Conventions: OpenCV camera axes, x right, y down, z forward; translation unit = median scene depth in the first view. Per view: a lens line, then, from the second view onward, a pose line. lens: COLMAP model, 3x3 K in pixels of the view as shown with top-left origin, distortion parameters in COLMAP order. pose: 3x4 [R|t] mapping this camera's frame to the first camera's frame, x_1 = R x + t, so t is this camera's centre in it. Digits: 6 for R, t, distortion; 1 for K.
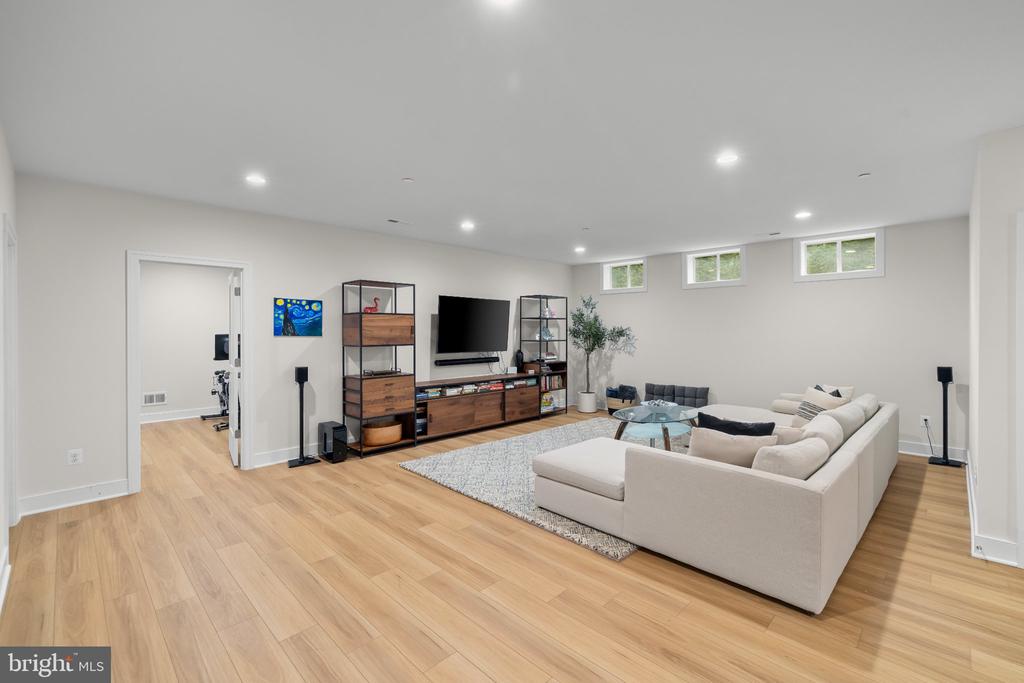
lens RADIAL K [[444.7, 0, 515.3], [0, 444.7, 330.6], [0, 0, 1]] dist [0.001672, 0.000309]
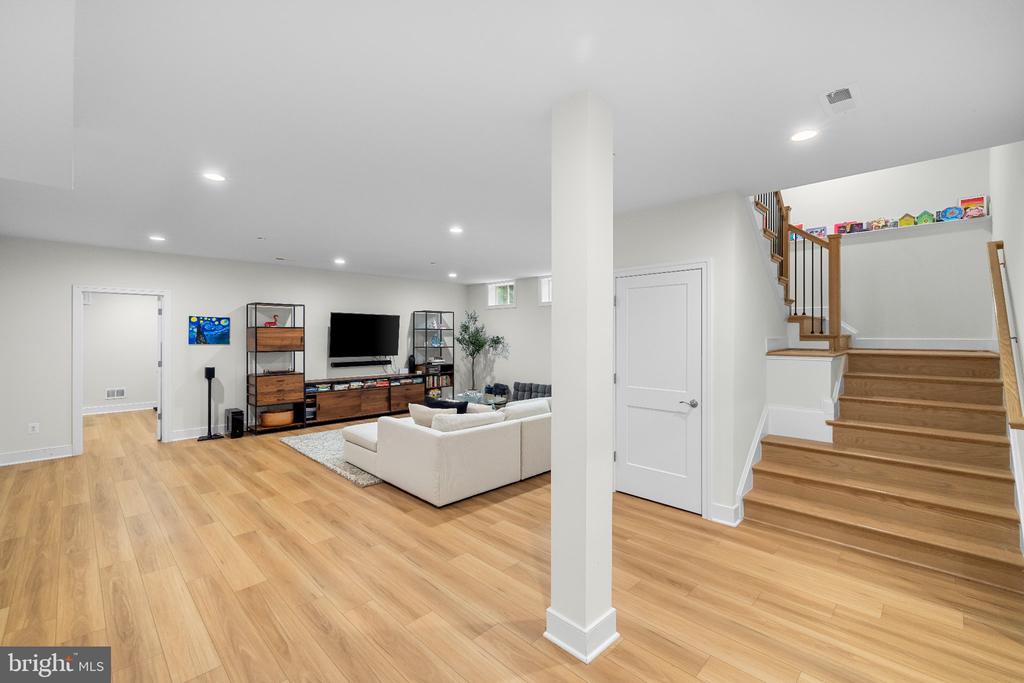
lens RADIAL K [[433.7, 0, 512.5], [0, 433.7, 329.3], [0, 0, 1]] dist [-0.001428, -0.000761]
pose [[0.999990, 0.001435, 0.004206, 0.385996], [-0.001372, 0.999889, -0.014823, -0.013454], [-0.004227, 0.014817, 0.999881, -0.286288]]
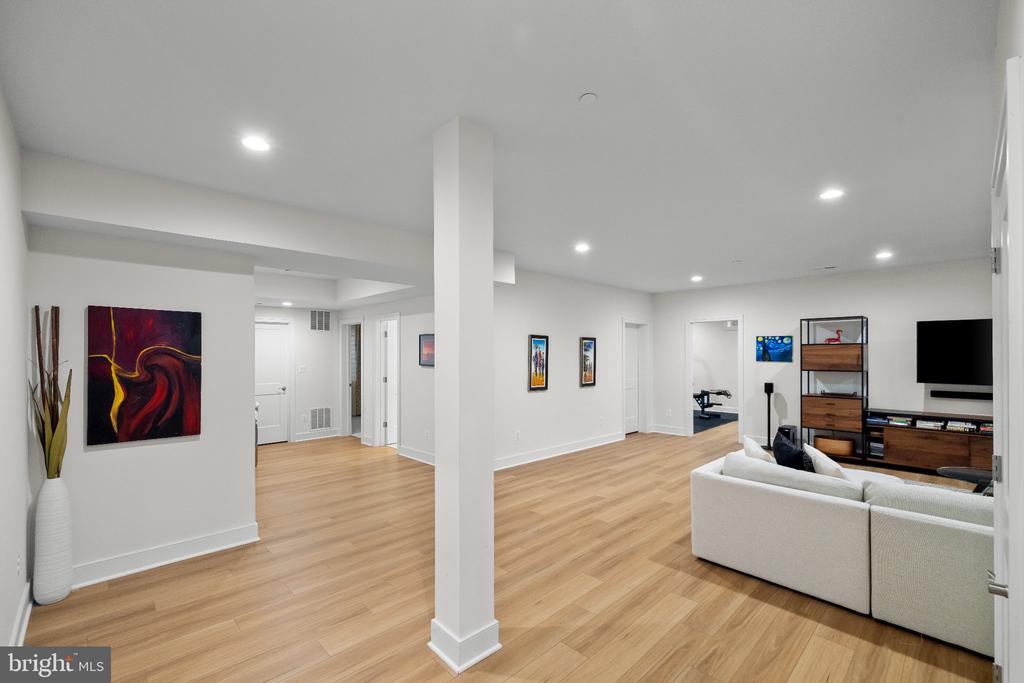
lens RADIAL K [[439.1, 0, 512.3], [0, 439.1, 352.0], [0, 0, 1]] dist [-0.000694, -0.000180]
pose [[-0.024459, -0.003598, -0.999694, 0.868314], [0.003269, 0.999988, -0.003679, -0.014805], [0.999695, -0.003358, -0.024447, 0.174321]]
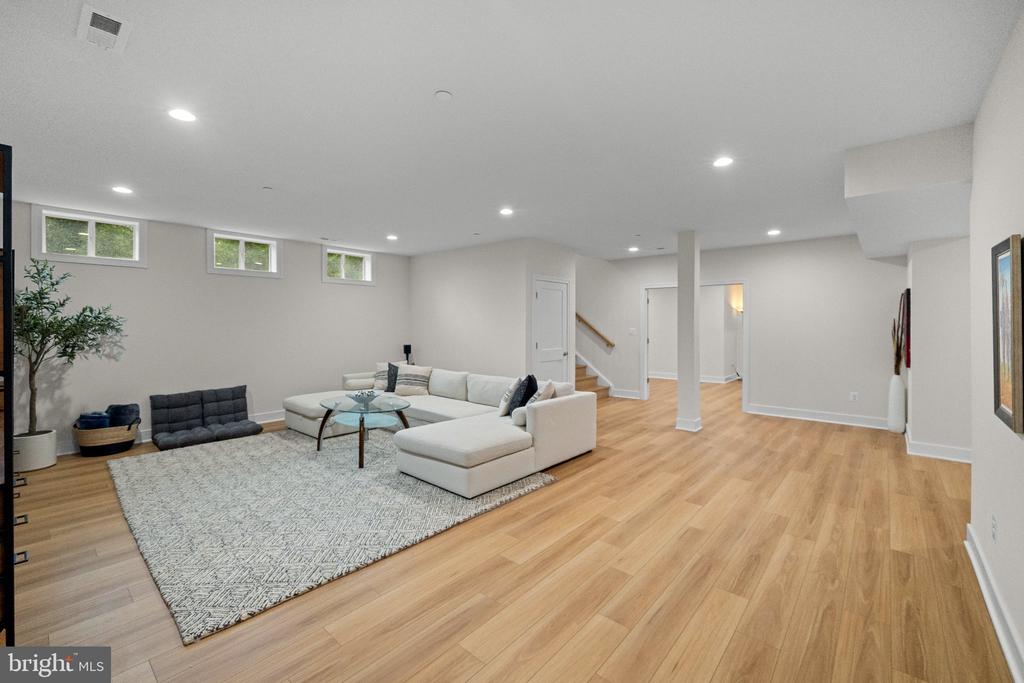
lens RADIAL K [[427.7, 0, 511.0], [0, 427.7, 328.8], [0, 0, 1]] dist [-0.001095, 0.000101]
pose [[-0.058880, -0.010863, 0.998206, -0.587152], [-0.000630, 0.999941, 0.010844, 0.002530], [-0.998265, 0.000010, -0.058884, 0.625201]]
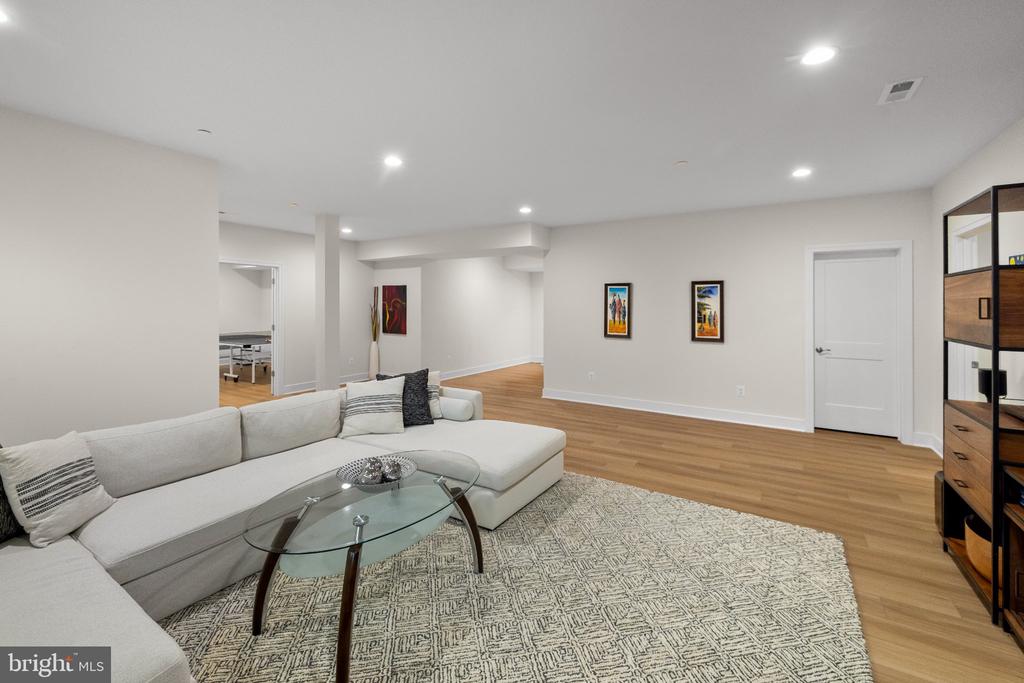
lens RADIAL K [[437.6, 0, 514.1], [0, 437.6, 305.9], [0, 0, 1]] dist [0.000237, 0.000171]
pose [[-0.975206, -0.000760, -0.221298, 0.243252], [-0.000729, 1.000000, -0.000220, -0.002179], [0.221298, -0.000053, -0.975206, 1.269765]]
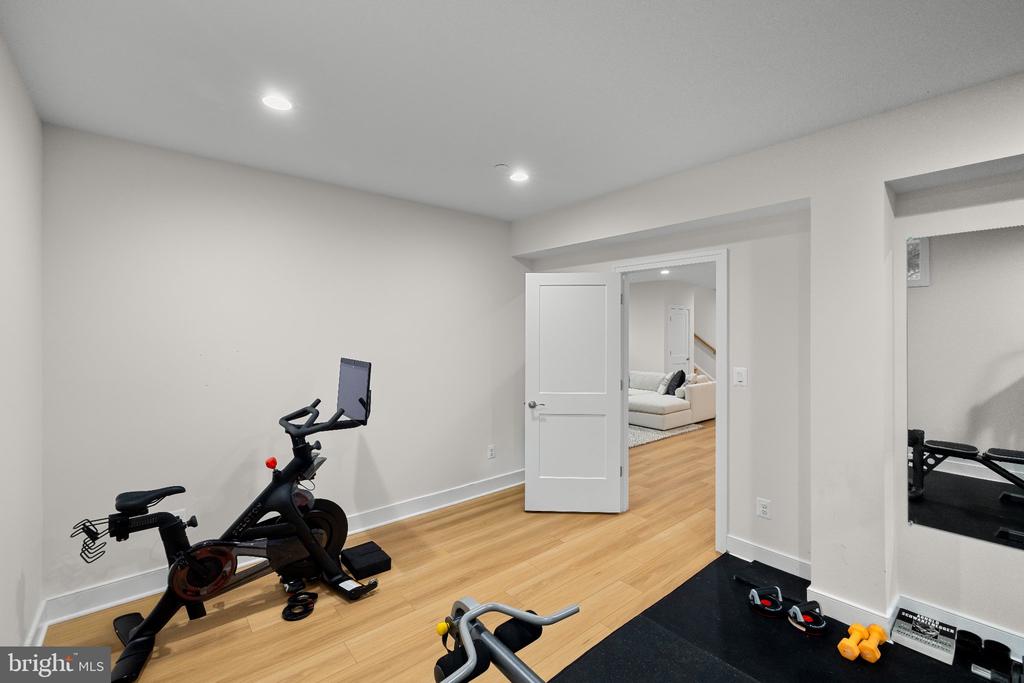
lens RADIAL K [[433.7, 0, 512.5], [0, 433.7, 329.3], [0, 0, 1]] dist [-0.001428, -0.000761]
pose [[0.091740, 0.004408, 0.995773, -1.232075], [-0.003374, 0.999986, -0.004116, -0.025205], [-0.995777, -0.002982, 0.091753, 0.962957]]
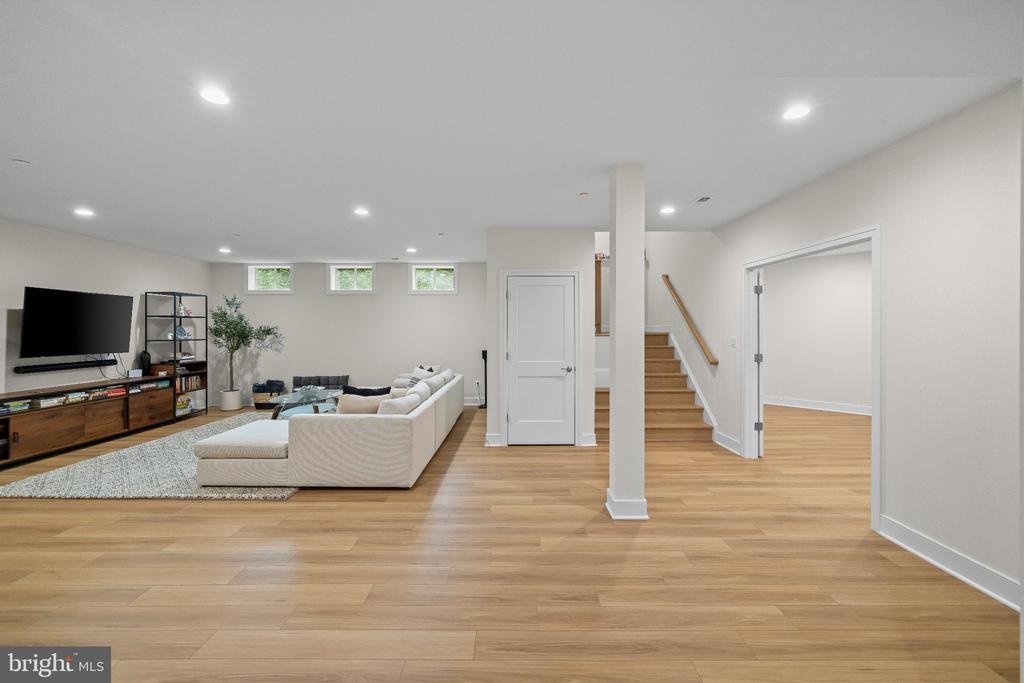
lens RADIAL K [[427.7, 0, 511.0], [0, 427.7, 328.8], [0, 0, 1]] dist [-0.001095, 0.000101]
pose [[0.712760, -0.001192, 0.701407, -0.095050], [0.002733, 0.999996, -0.001077, 0.001696], [-0.701403, 0.002685, 0.712760, -0.203560]]
